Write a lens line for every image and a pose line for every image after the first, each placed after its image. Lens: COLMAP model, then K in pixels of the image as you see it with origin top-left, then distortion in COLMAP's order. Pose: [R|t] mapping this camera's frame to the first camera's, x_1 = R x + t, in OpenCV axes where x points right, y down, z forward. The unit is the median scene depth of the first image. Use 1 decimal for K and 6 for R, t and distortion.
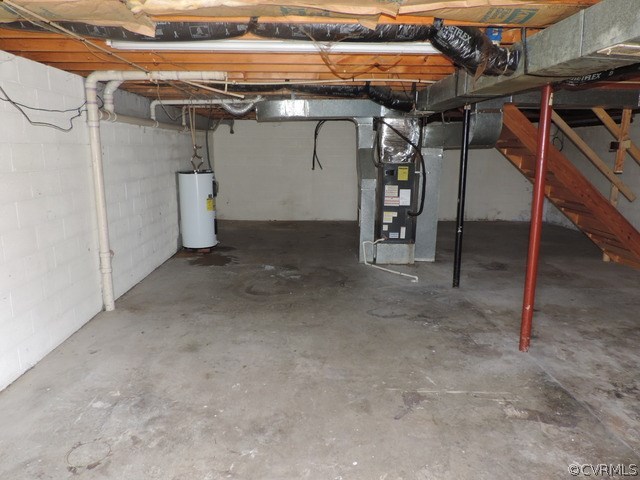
lens RADIAL K [[455.4, 0, 321.2], [0, 455.4, 240.3], [0, 0, 1]] dist [-0.009986, -0.002364]
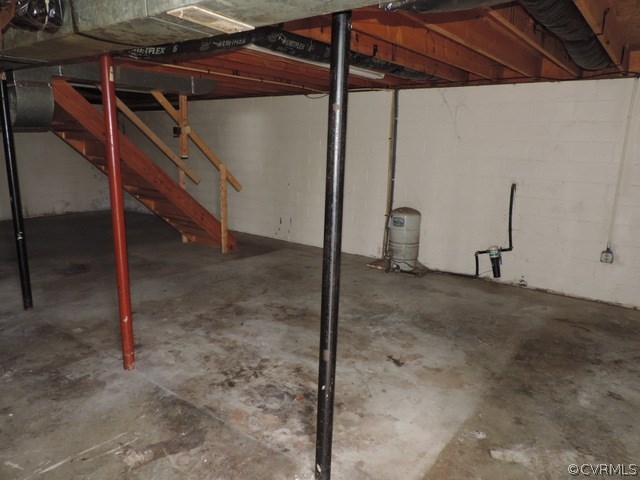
lens RADIAL K [[455.4, 0, 322.0], [0, 455.4, 238.6], [0, 0, 1]] dist [-0.009986, -0.002364]
pose [[0.630730, -0.156203, 0.760119, 0.053164], [0.132932, 0.986801, 0.092482, -0.028698], [-0.764532, 0.042713, 0.643169, 0.139550]]
